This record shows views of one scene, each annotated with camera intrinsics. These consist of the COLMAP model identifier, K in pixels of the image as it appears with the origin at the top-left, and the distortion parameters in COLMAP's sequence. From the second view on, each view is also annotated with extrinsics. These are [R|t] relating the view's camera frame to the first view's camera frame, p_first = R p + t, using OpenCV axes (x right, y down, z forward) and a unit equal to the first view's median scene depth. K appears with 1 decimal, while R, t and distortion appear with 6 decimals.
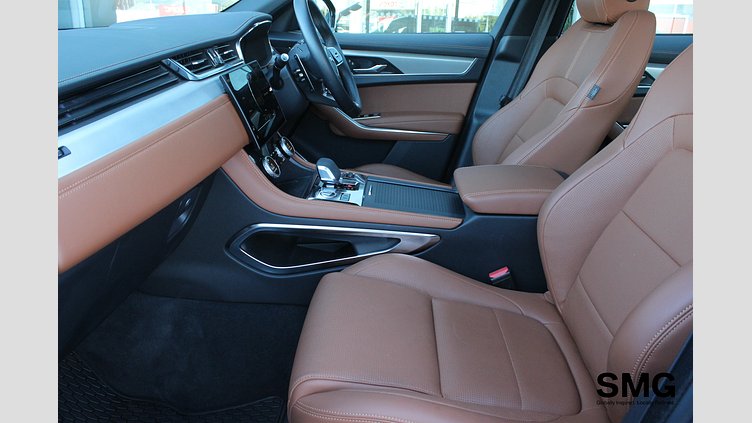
lens RADIAL K [[548.8, 0, 376.0], [0, 548.8, 211.5], [0, 0, 1]] dist [-0.103940, 0.004480]
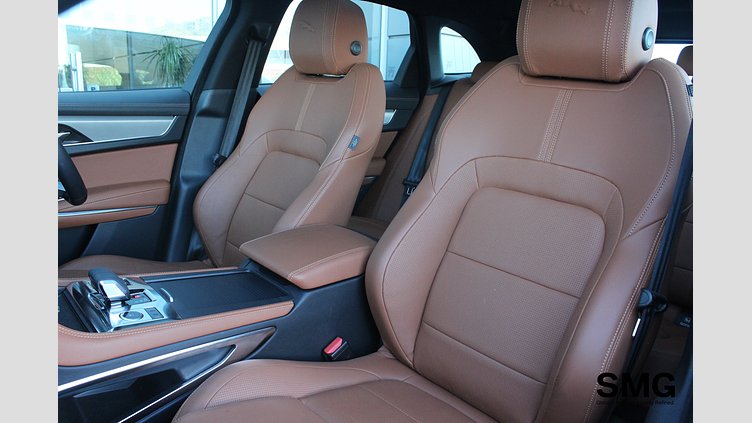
lens RADIAL K [[548.8, 0, 376.0], [0, 548.8, 211.5], [0, 0, 1]] dist [-0.103940, 0.004480]
pose [[0.718414, -0.167211, 0.675220, -0.209909], [0.220543, 0.975353, 0.006884, -0.067877], [-0.659729, 0.143969, 0.737584, 0.164230]]
